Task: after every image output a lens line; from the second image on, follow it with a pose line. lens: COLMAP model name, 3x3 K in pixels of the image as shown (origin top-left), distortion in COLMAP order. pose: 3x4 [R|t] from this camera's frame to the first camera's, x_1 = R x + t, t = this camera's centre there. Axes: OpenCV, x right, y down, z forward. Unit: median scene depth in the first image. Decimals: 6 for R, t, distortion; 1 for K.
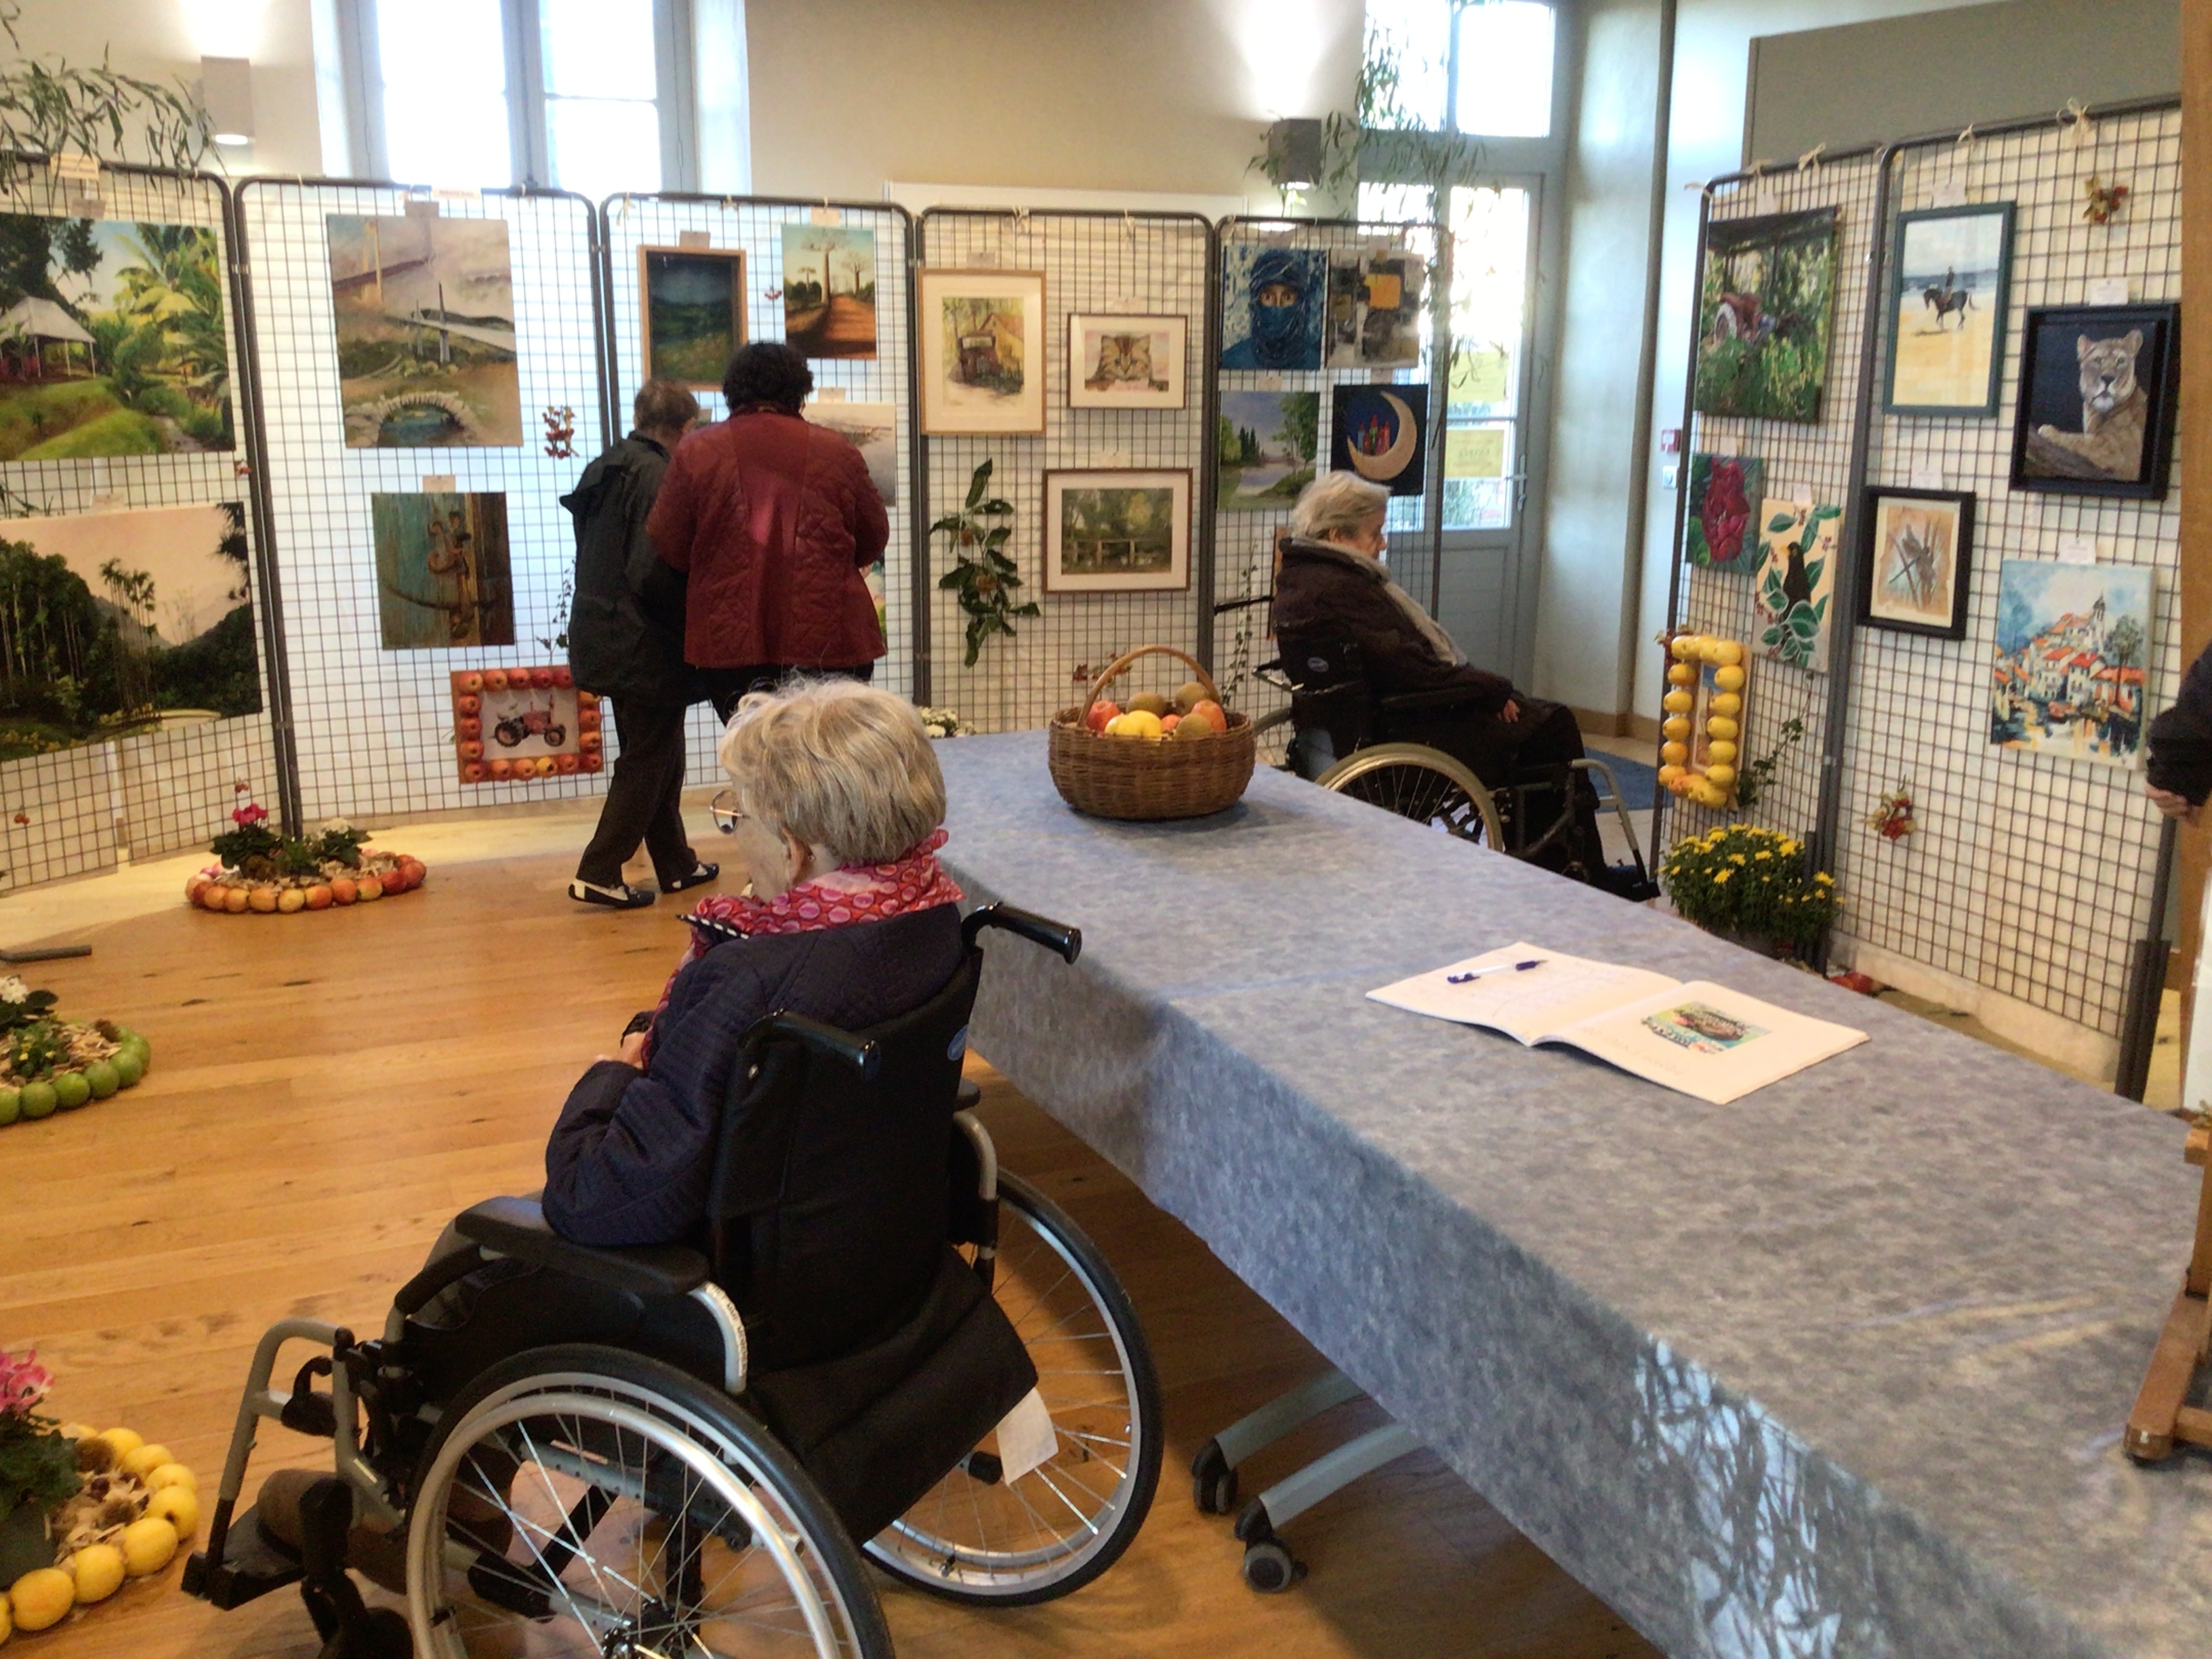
lens RADIAL K [[1991.0, 0, 1106.0], [0, 1991.0, 829.5], [0, 0, 1]] dist [0.105435, -0.180257]
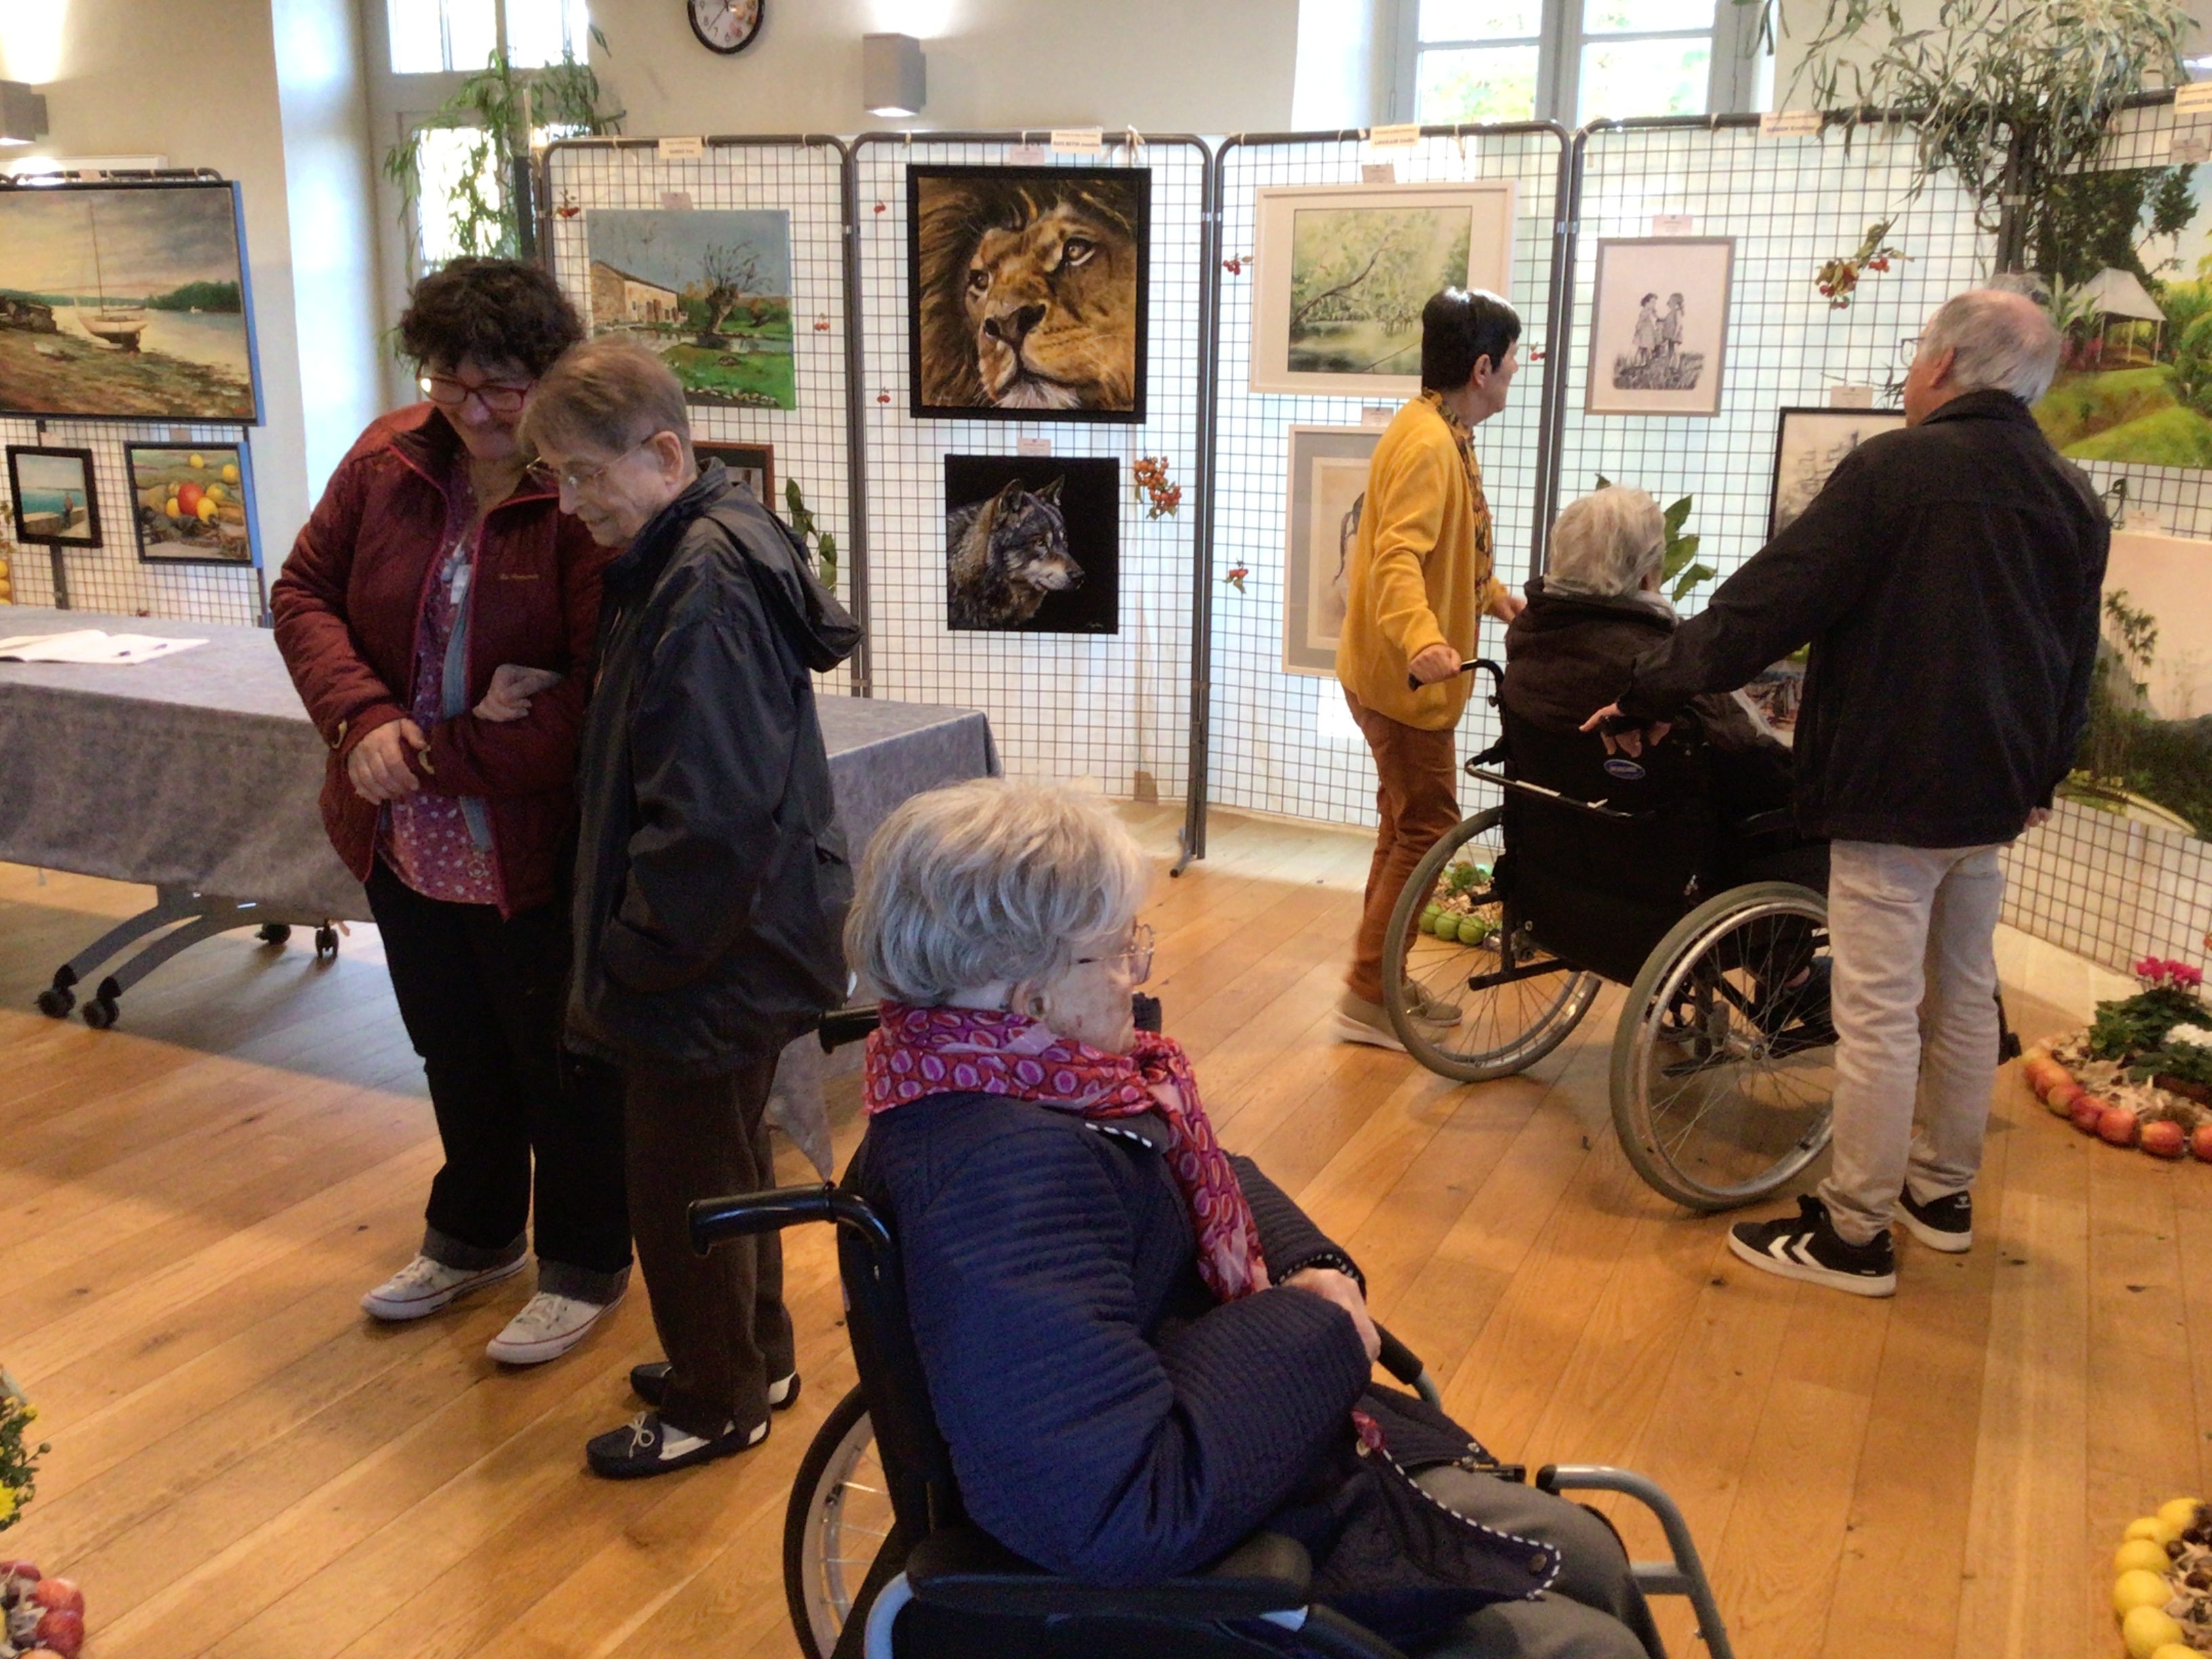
lens RADIAL K [[1937.3, 0, 1125.8], [0, 1937.3, 821.8], [0, 0, 1]] dist [0.124053, -0.212490]
pose [[-0.743594, 0.145981, -0.652501, 0.300918], [-0.169313, 0.902960, 0.394965, -0.266354], [0.646840, 0.404170, -0.646718, 1.168510]]
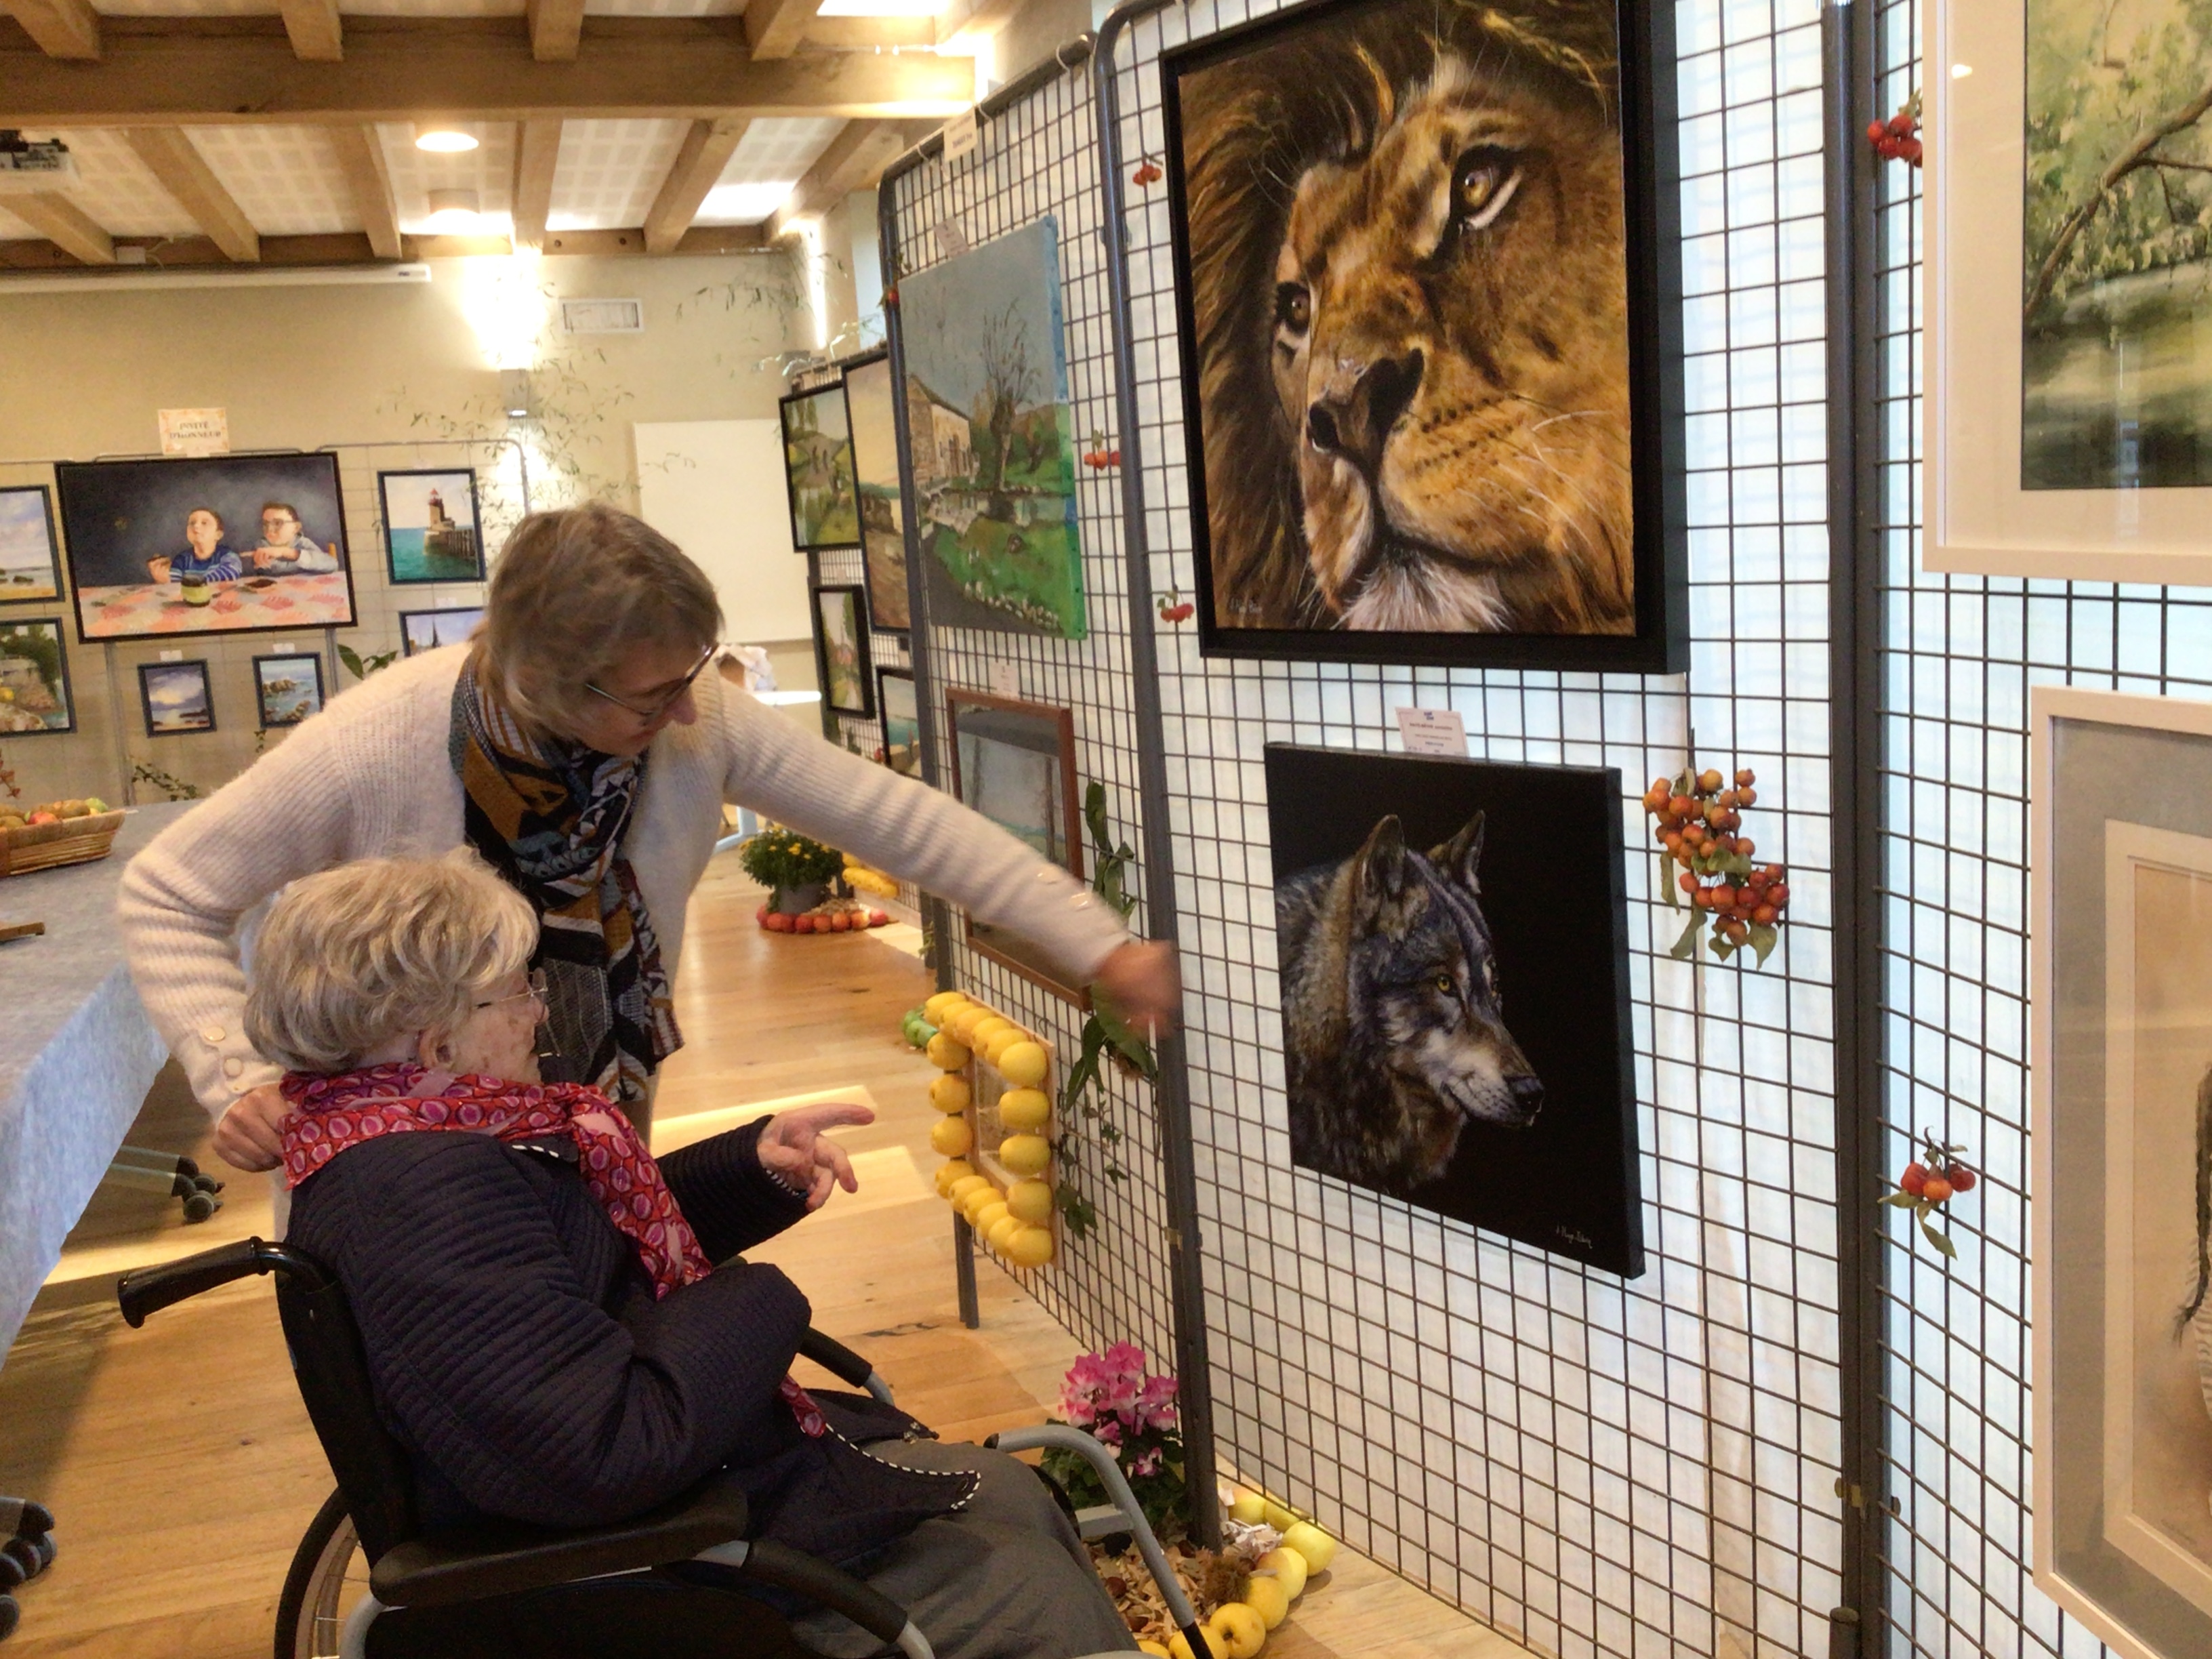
lens RADIAL K [[1993.0, 0, 1104.2], [0, 1993.0, 820.4], [0, 0, 1]] dist [0.123262, -0.243336]
pose [[-0.993086, 0.040903, 0.110031, -0.284354], [0.078993, 0.926209, 0.368641, -0.172881], [-0.086833, 0.374784, -0.923037, 0.800282]]
